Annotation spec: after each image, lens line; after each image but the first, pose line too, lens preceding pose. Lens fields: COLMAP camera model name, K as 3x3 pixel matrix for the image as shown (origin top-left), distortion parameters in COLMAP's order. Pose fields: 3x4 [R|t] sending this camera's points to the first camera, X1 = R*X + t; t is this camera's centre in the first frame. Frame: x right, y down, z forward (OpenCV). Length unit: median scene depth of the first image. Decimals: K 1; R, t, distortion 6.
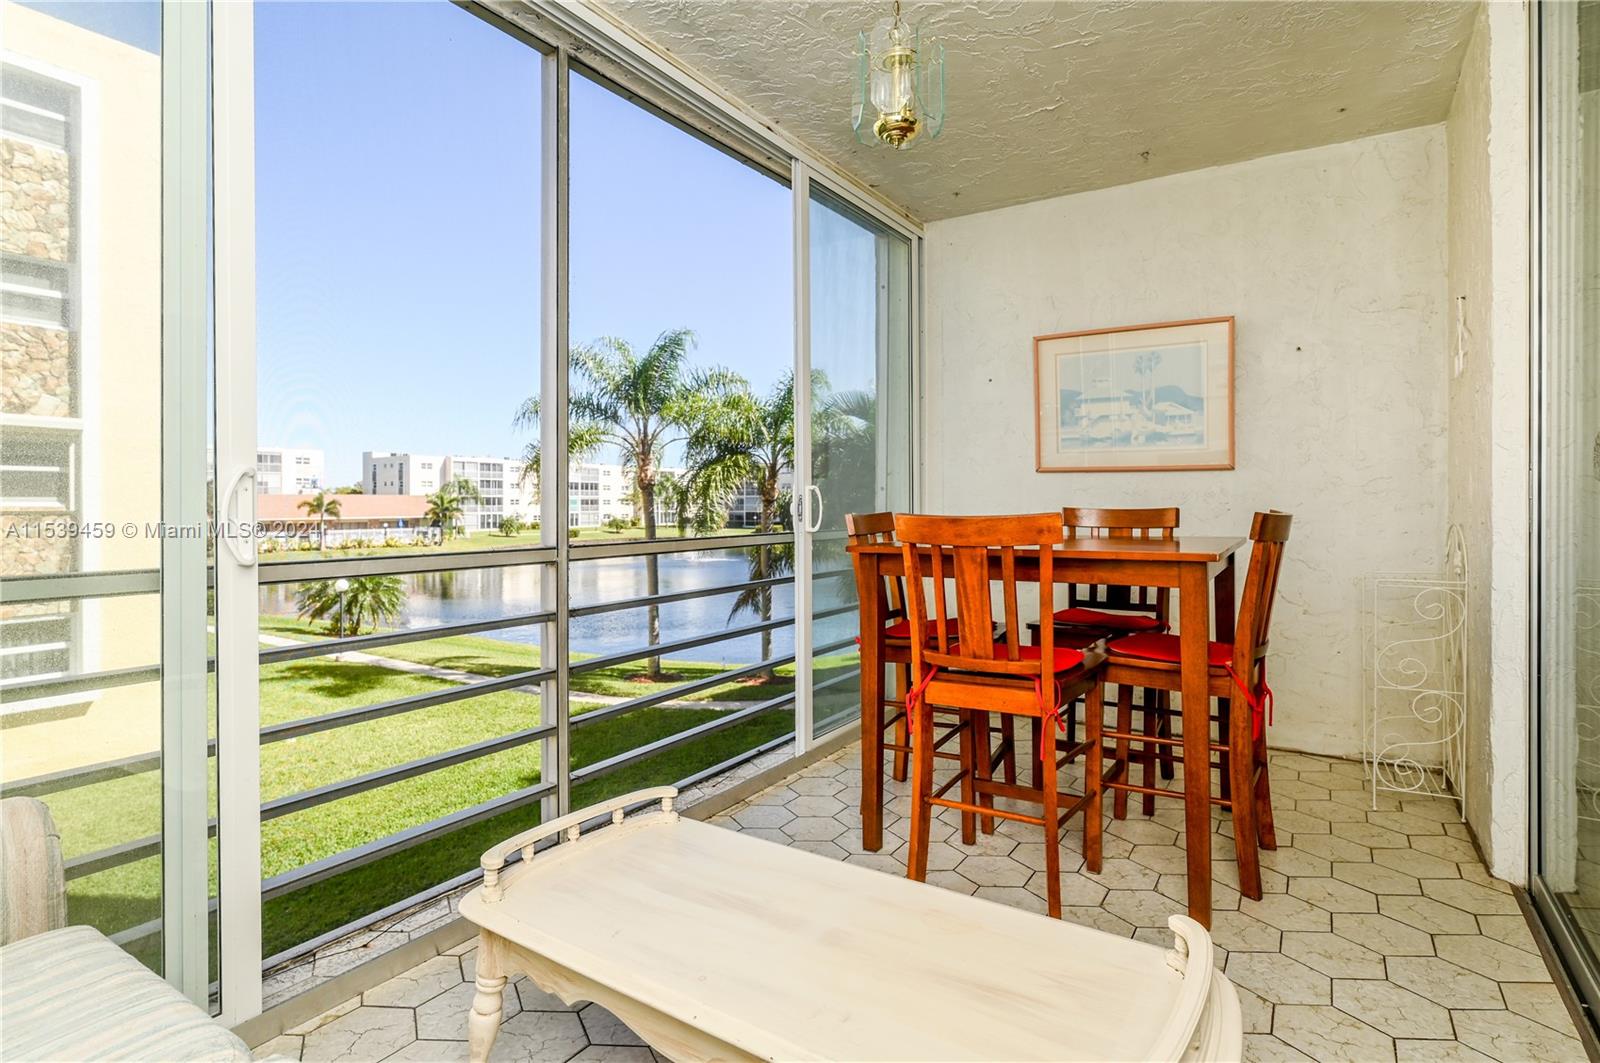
lens RADIAL K [[846.3, 0, 794.4], [0, 846.3, 520.9], [0, 0, 1]] dist [0.000050, 0.000455]
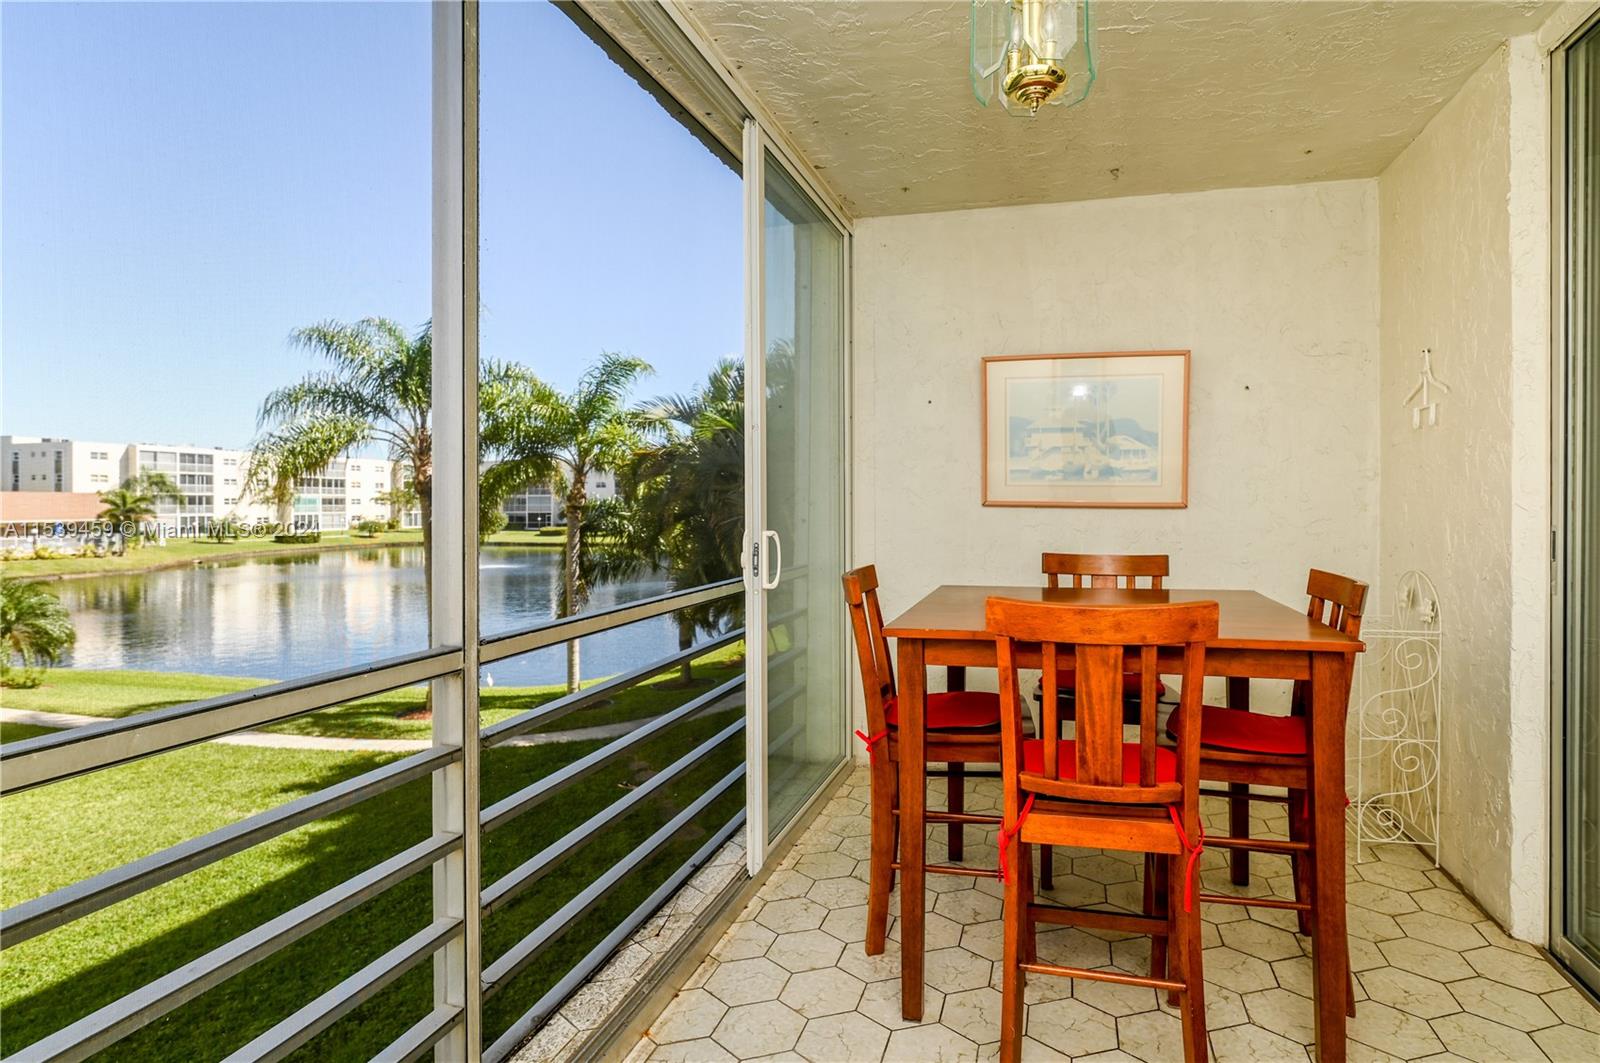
lens RADIAL K [[819.8, 0, 822.8], [0, 819.8, 507.8], [0, 0, 1]] dist [-0.003987, 0.001537]
pose [[0.946490, -0.002125, 0.322726, -0.160023], [0.002500, 0.999997, -0.000747, -0.055221], [-0.322723, 0.001514, 0.946492, 0.221592]]
